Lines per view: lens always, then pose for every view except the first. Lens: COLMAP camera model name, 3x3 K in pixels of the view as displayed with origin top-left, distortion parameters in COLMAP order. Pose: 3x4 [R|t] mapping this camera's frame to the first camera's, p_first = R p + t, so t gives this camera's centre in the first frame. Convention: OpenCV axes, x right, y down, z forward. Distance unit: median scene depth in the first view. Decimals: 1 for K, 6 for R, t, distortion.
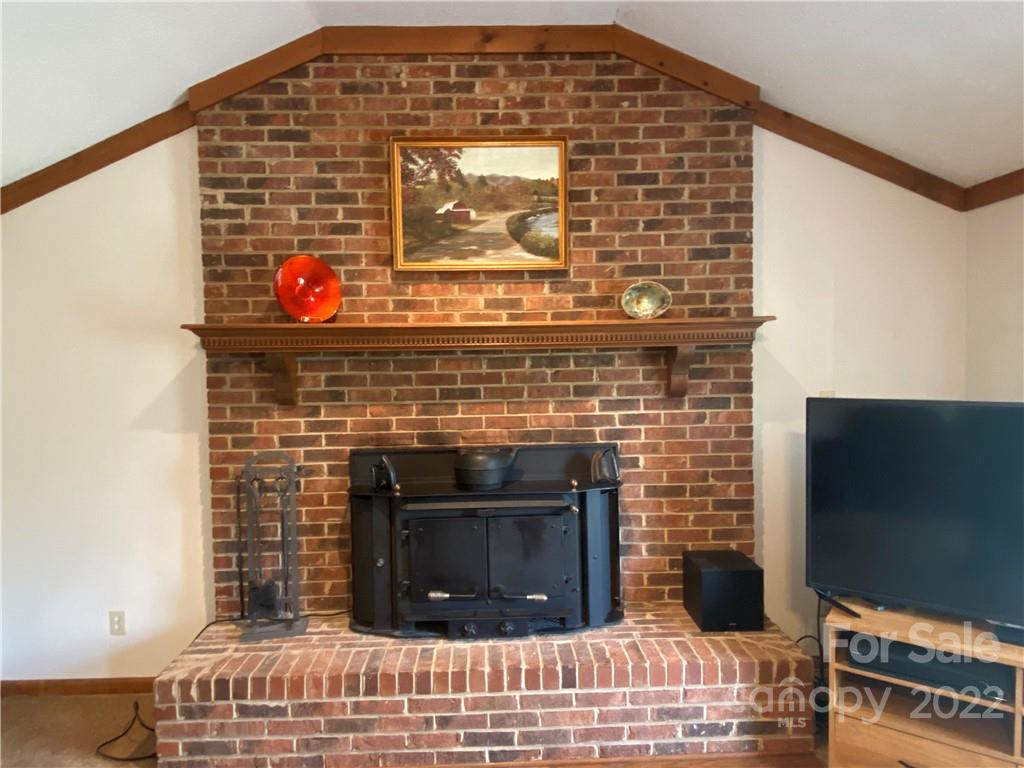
lens RADIAL K [[593.9, 0, 507.8], [0, 593.9, 376.3], [0, 0, 1]] dist [0.023165, -0.002182]
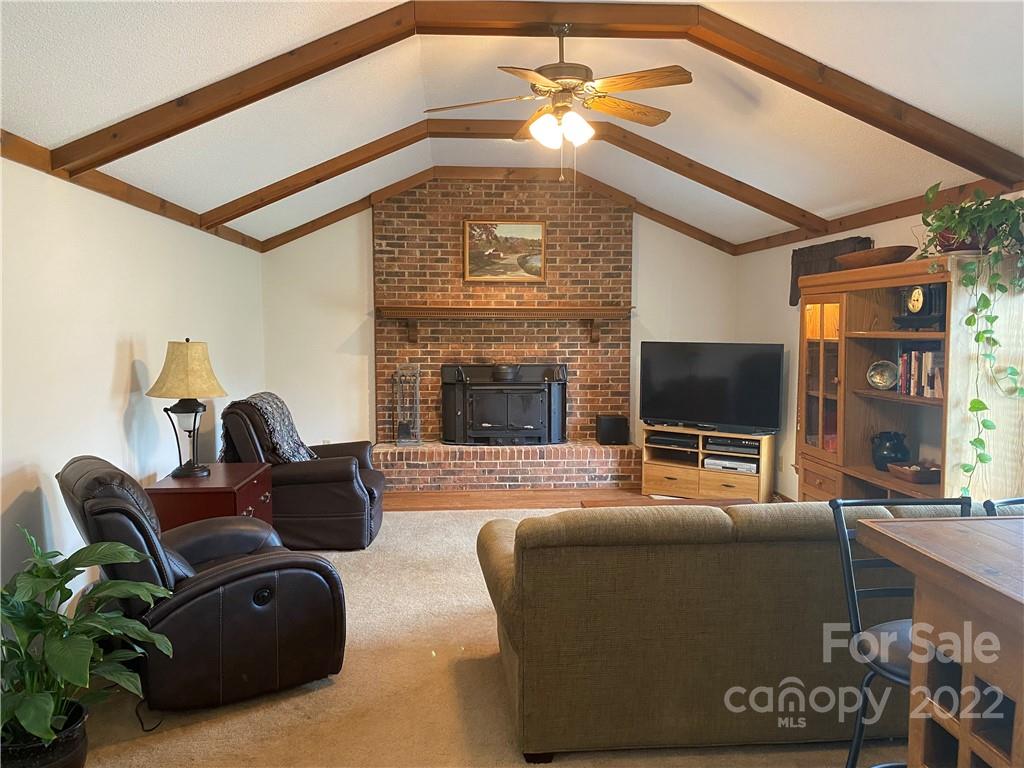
lens RADIAL K [[771.5, 0, 510.5], [0, 771.5, 391.1], [0, 0, 1]] dist [0.062774, 0.002294]
pose [[0.998428, 0.014849, 0.054040, -0.168837], [-0.017954, 0.998188, 0.057426, 0.056077], [-0.053090, -0.058306, 0.996886, -1.793275]]
